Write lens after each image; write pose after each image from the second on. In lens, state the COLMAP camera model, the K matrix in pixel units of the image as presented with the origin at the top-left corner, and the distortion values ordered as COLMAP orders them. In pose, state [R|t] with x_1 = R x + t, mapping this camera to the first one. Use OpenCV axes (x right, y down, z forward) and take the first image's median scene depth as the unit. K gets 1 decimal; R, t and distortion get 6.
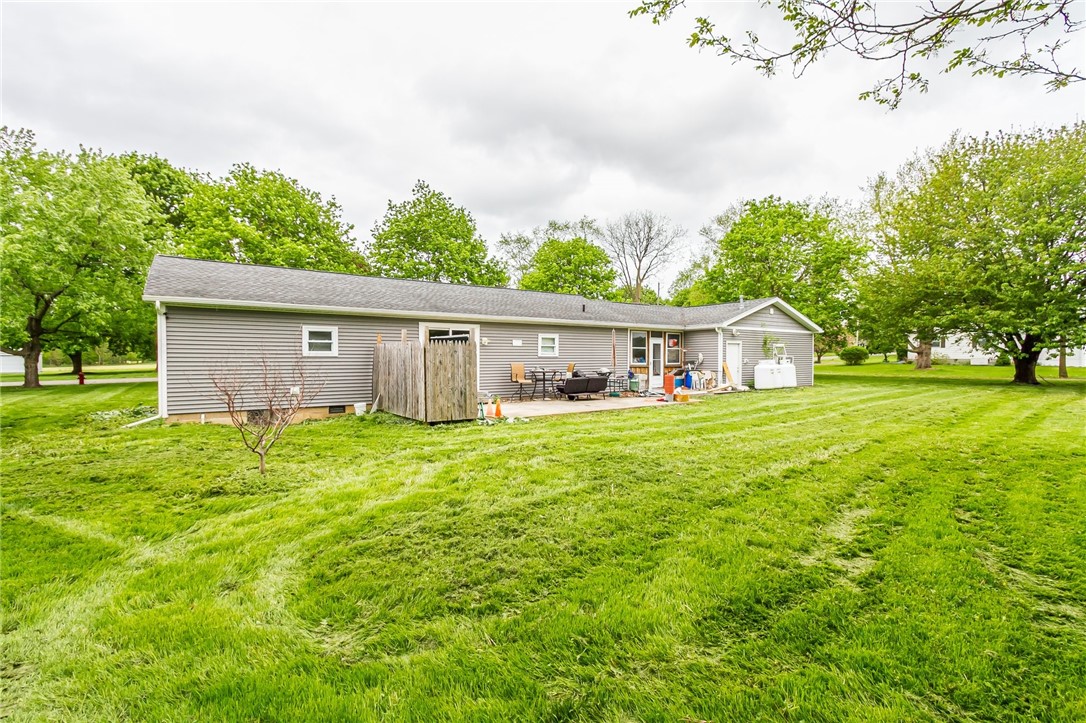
lens RADIAL K [[498.3, 0, 547.2], [0, 498.3, 358.7], [0, 0, 1]] dist [0.002359, 0.000217]
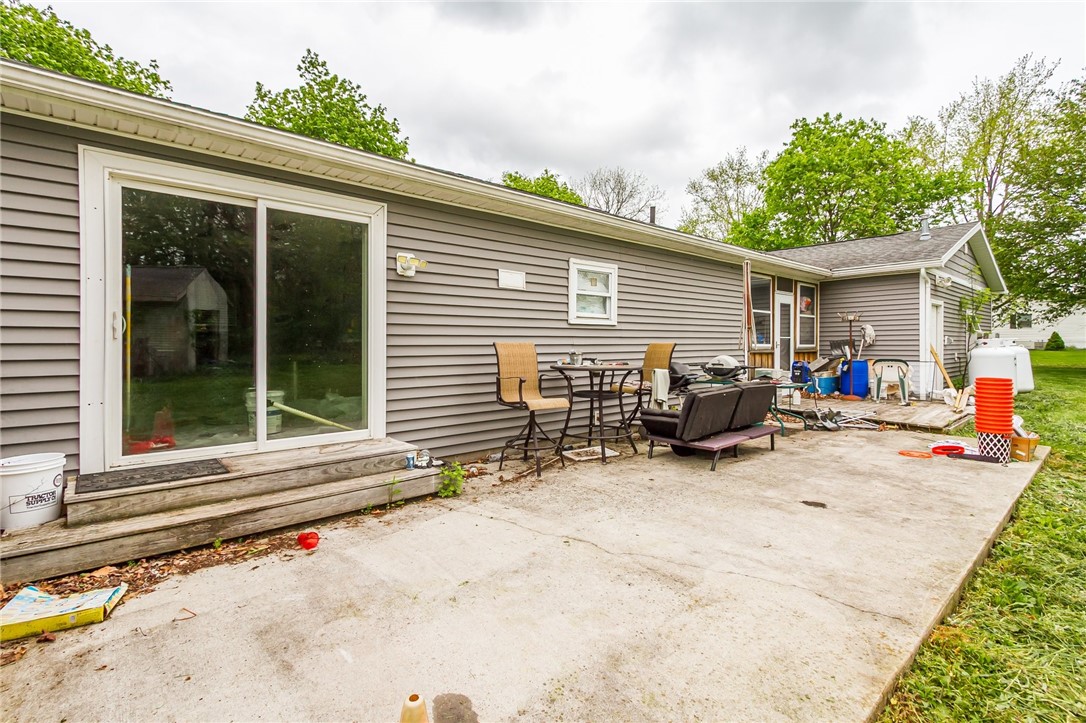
lens RADIAL K [[498.3, 0, 547.2], [0, 498.3, 358.7], [0, 0, 1]] dist [0.002359, 0.000217]
pose [[0.992898, -0.004579, 0.118882, -0.062885], [0.001368, 0.999632, 0.027080, 0.008863], [-0.118962, -0.026725, 0.992539, 0.559638]]
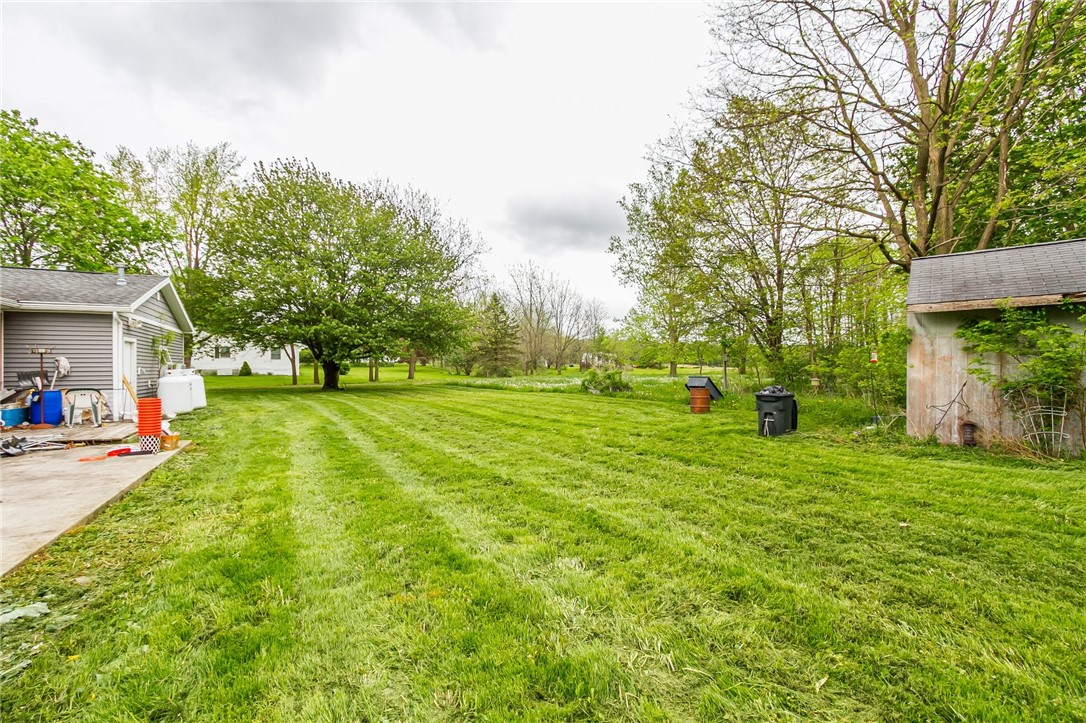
lens RADIAL K [[498.3, 0, 547.2], [0, 498.3, 358.7], [0, 0, 1]] dist [0.002359, 0.000217]
pose [[0.131229, 0.018212, 0.991185, -0.147737], [0.007175, 0.999788, -0.019320, 0.004885], [-0.991326, 0.009647, 0.131071, 0.431730]]
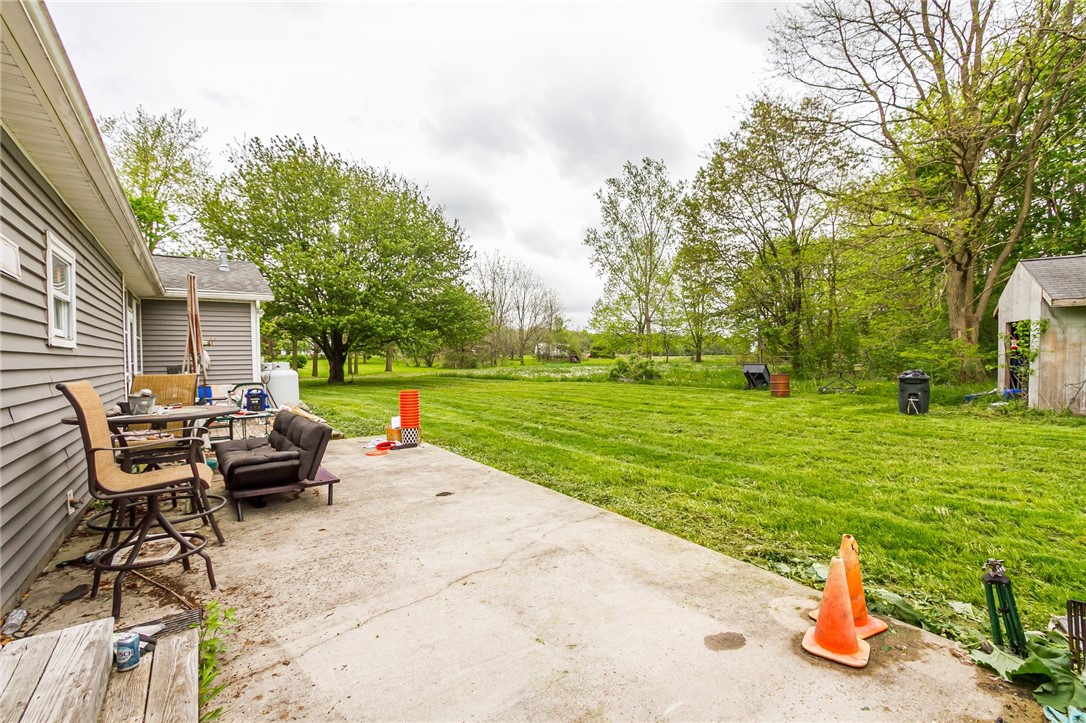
lens RADIAL K [[498.7, 0, 550.0], [0, 498.7, 364.1], [0, 0, 1]] dist [0.003134, -0.000081]
pose [[-0.018212, -0.011831, 0.999764, -0.184245], [0.017501, 0.999773, 0.012150, 0.003338], [-0.999681, 0.017719, -0.018001, 0.684336]]
